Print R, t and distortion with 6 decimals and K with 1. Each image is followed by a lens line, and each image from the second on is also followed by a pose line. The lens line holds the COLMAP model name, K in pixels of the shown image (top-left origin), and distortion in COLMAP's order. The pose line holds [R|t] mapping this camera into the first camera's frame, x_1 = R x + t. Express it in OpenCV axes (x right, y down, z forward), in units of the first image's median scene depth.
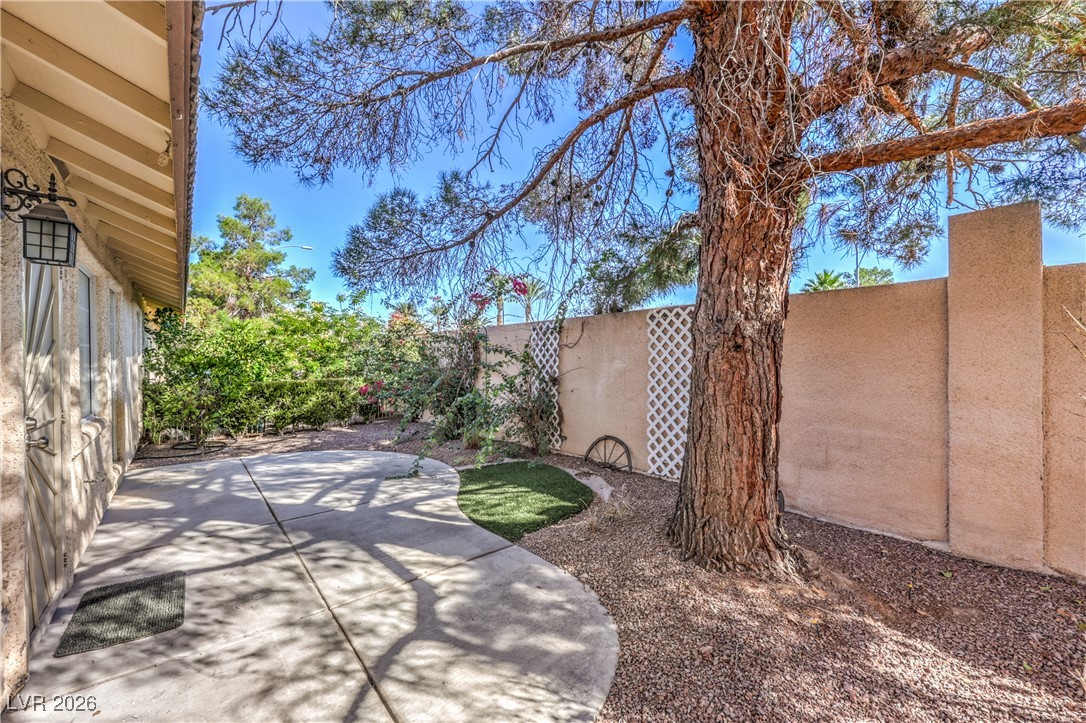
lens RADIAL K [[449.6, 0, 547.9], [0, 449.6, 360.1], [0, 0, 1]] dist [0.000937, -0.000123]
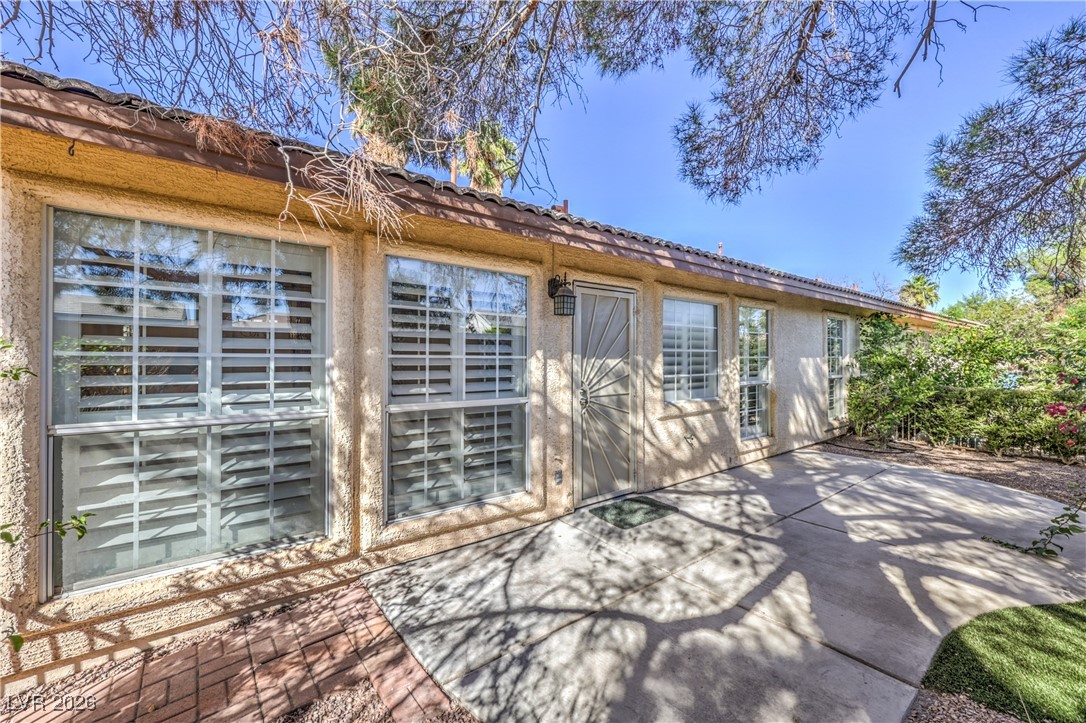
lens RADIAL K [[449.6, 0, 547.9], [0, 449.6, 360.1], [0, 0, 1]] dist [0.000937, -0.000123]
pose [[-0.055087, 0.013107, -0.998396, 0.558099], [-0.006624, 0.999887, 0.013492, -0.019846], [0.998460, 0.007357, -0.054994, 0.581916]]
